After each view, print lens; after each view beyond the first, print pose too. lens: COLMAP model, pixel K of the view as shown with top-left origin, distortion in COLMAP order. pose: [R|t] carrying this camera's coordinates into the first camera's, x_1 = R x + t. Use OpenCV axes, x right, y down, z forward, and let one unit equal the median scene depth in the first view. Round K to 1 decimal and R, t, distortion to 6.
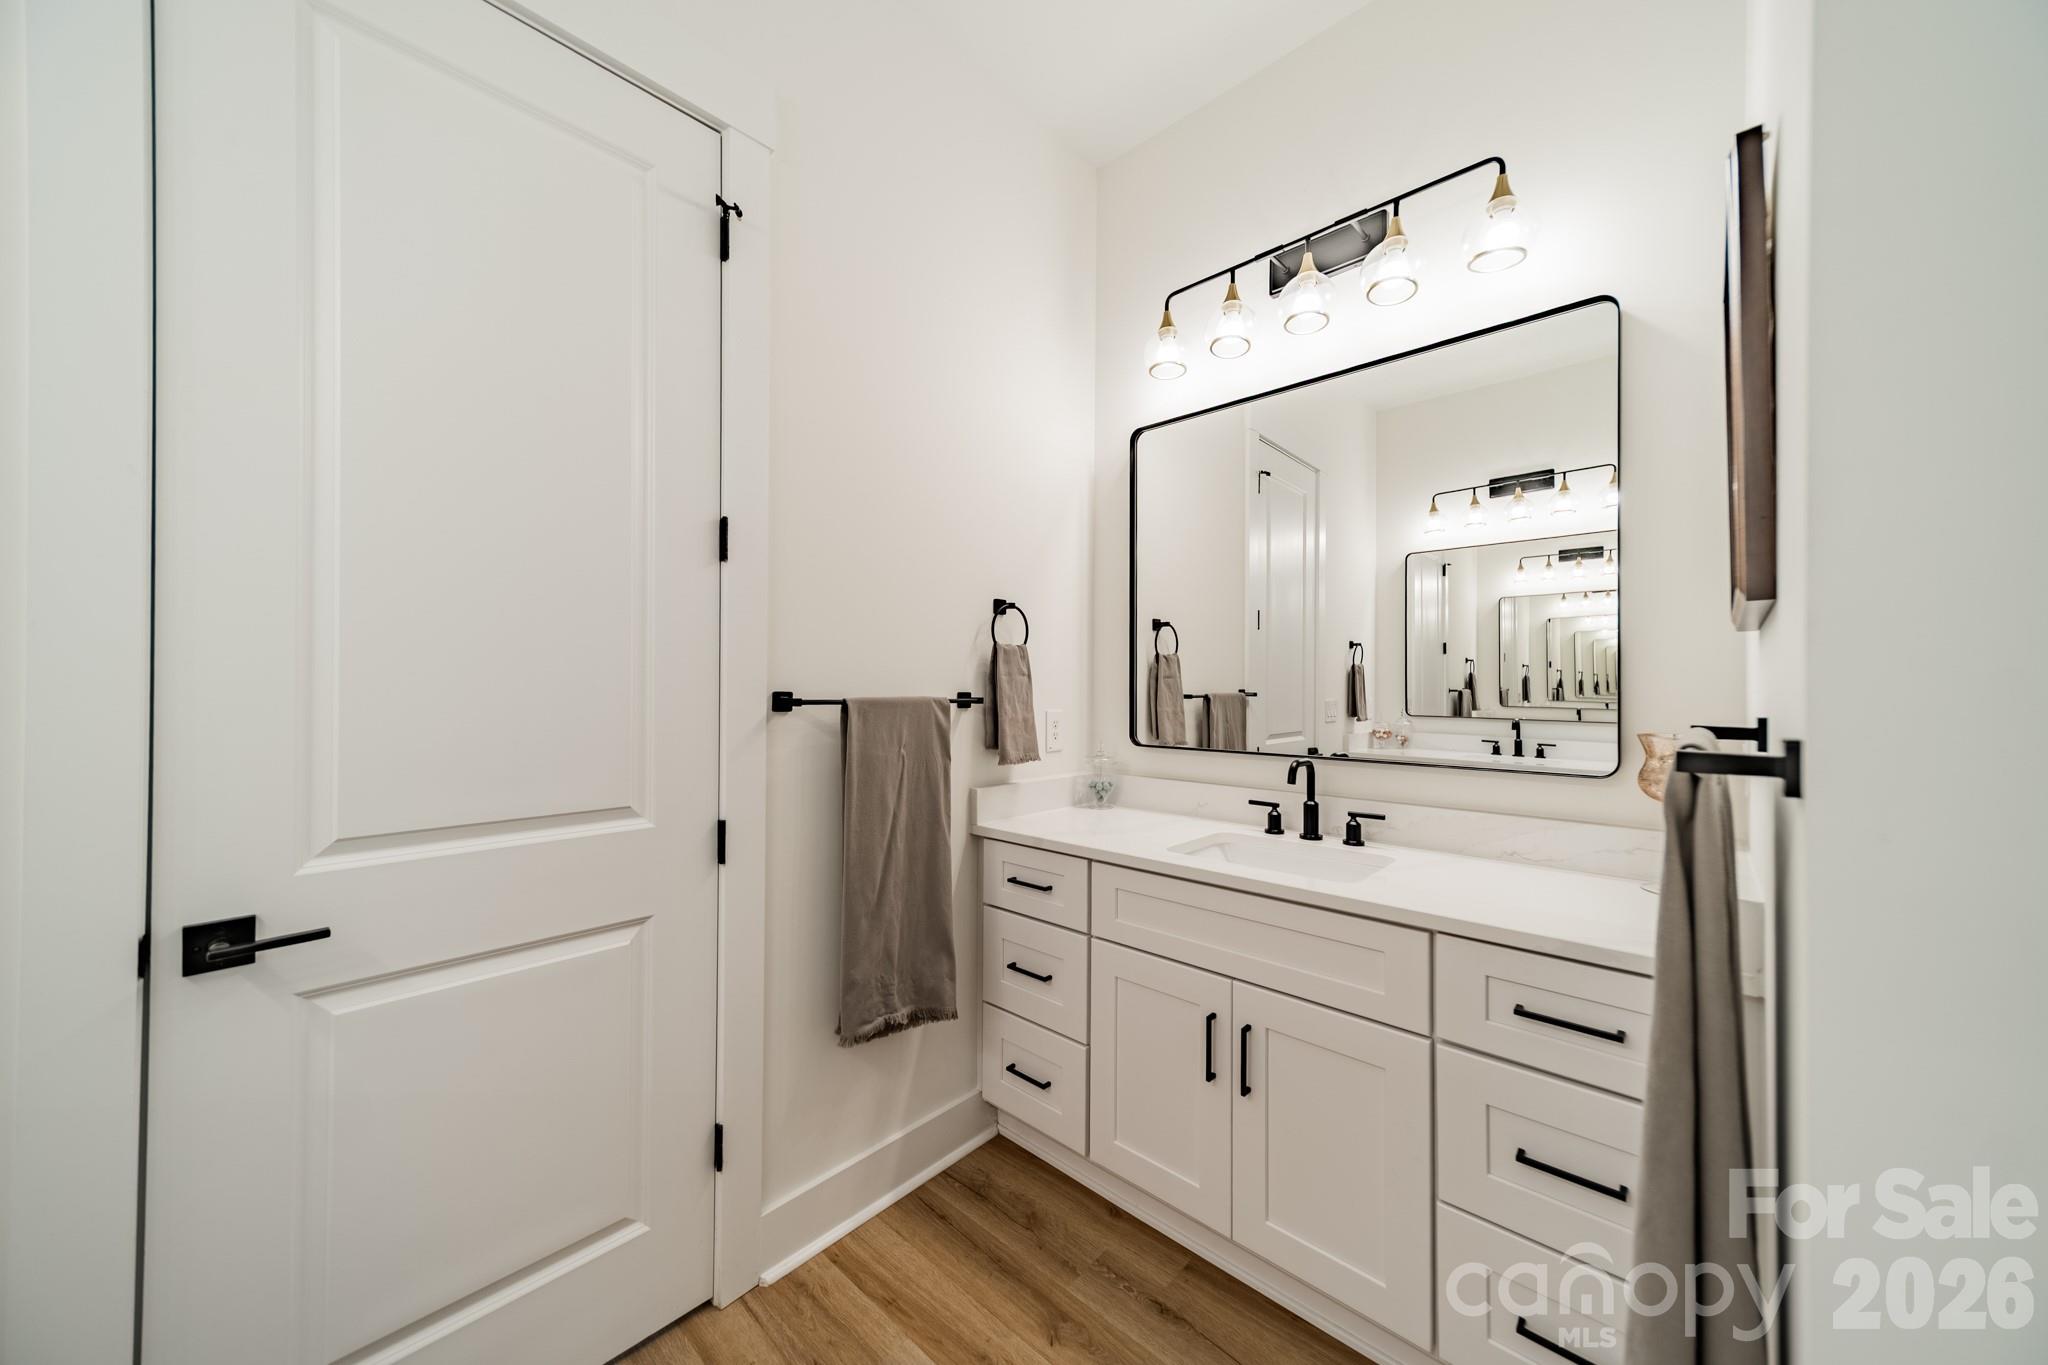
lens RADIAL K [[719.8, 0, 1020.9], [0, 719.8, 676.8], [0, 0, 1]] dist [0.007074, -0.000113]
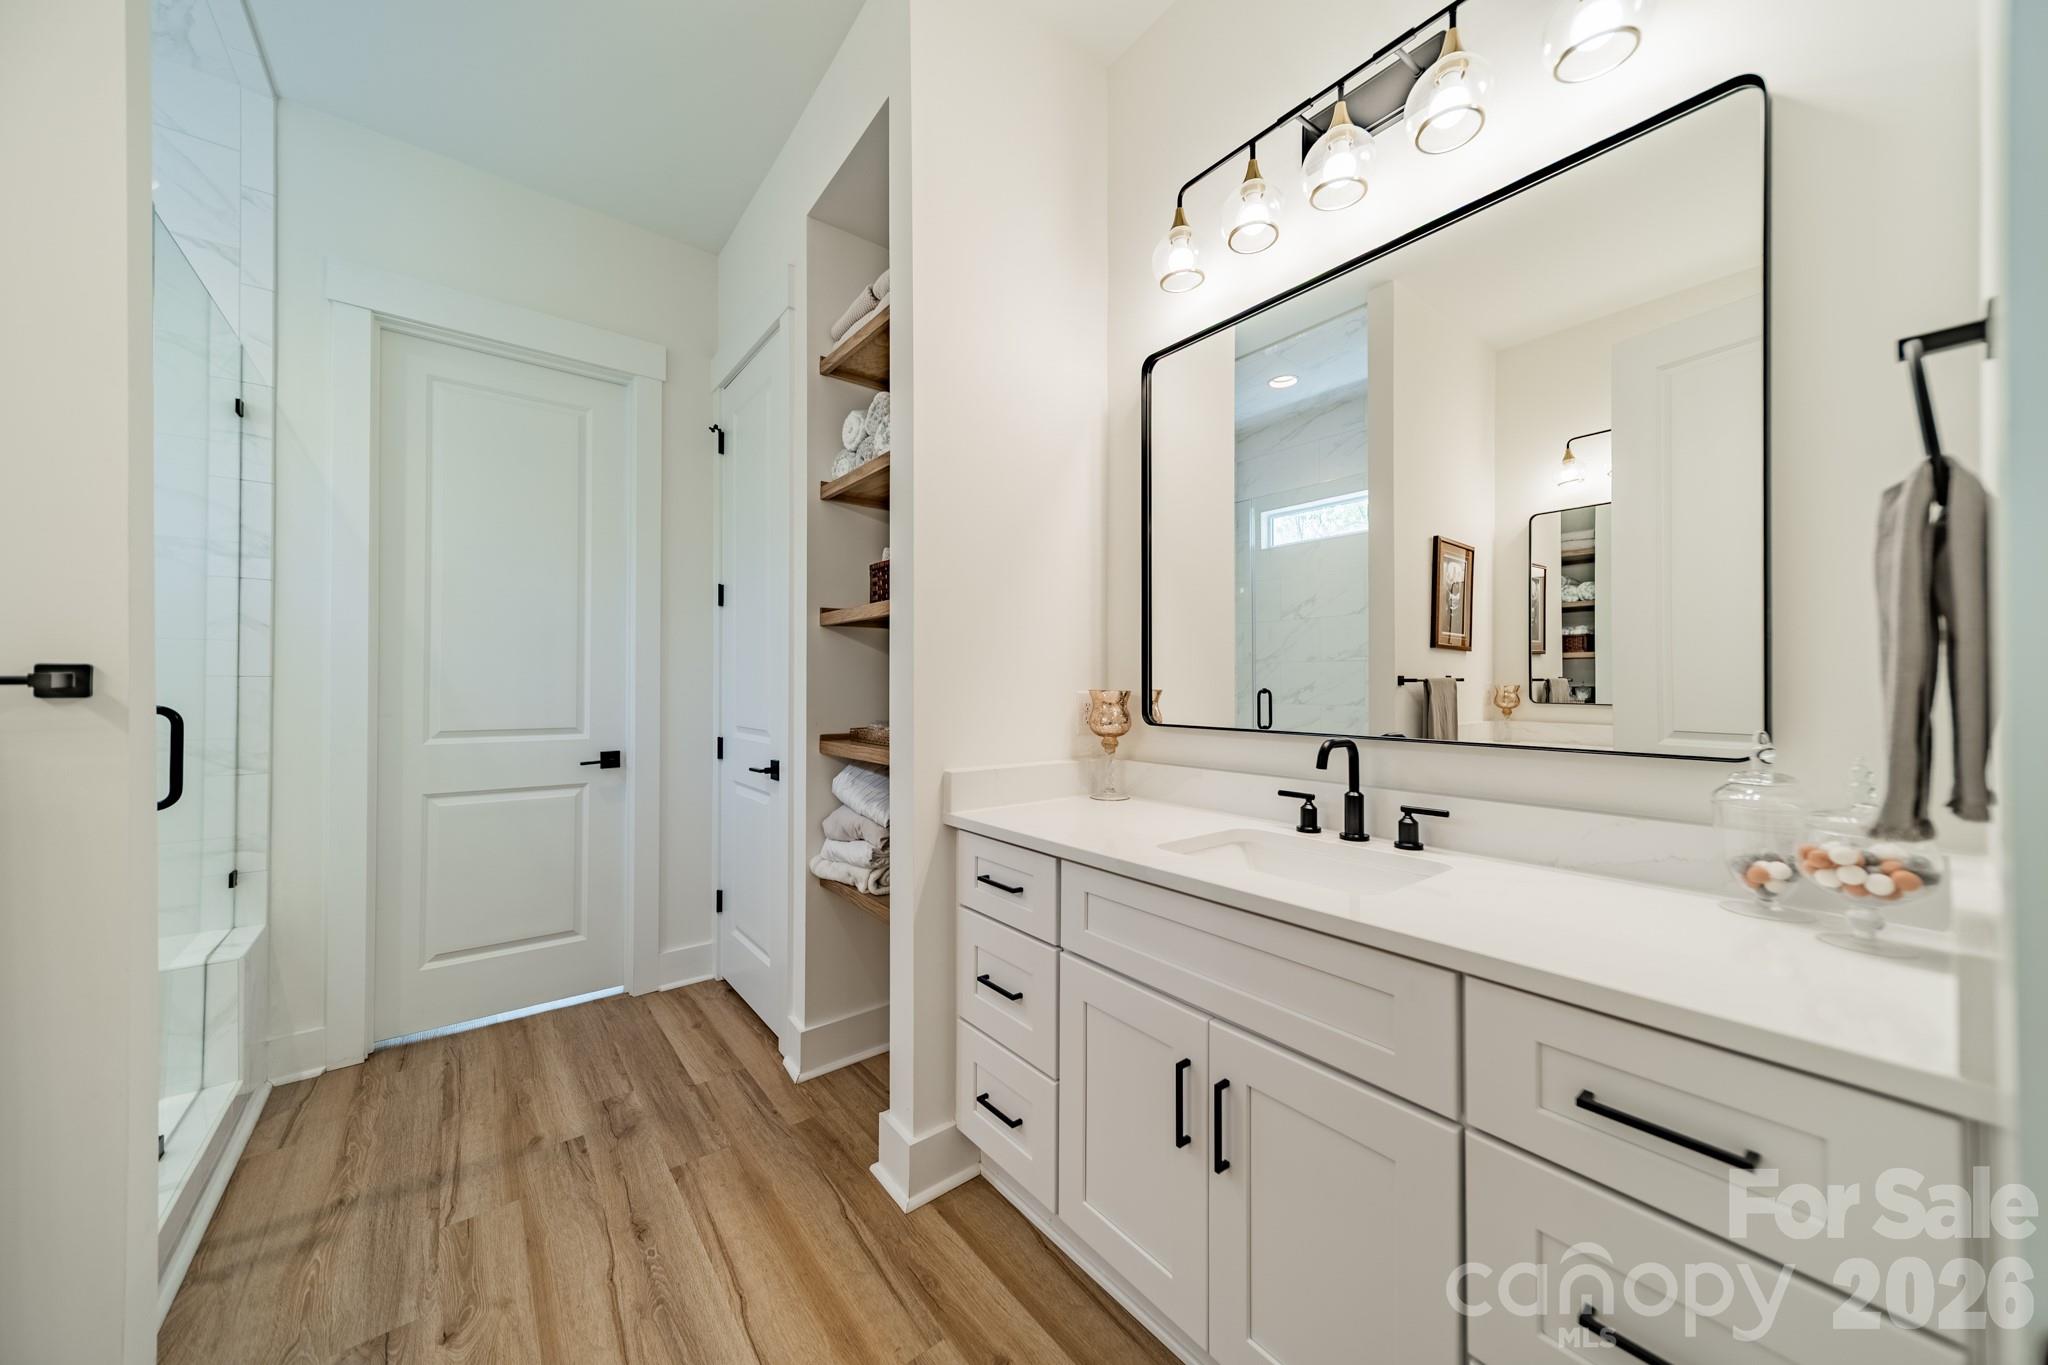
lens RADIAL K [[719.8, 0, 1032.2], [0, 719.8, 675.4], [0, 0, 1]] dist [0.007074, -0.000113]
pose [[0.988908, -0.008935, -0.148260, 0.173447], [0.009176, 0.999957, 0.000946, 0.039654], [0.148245, -0.002296, 0.988948, 0.161036]]
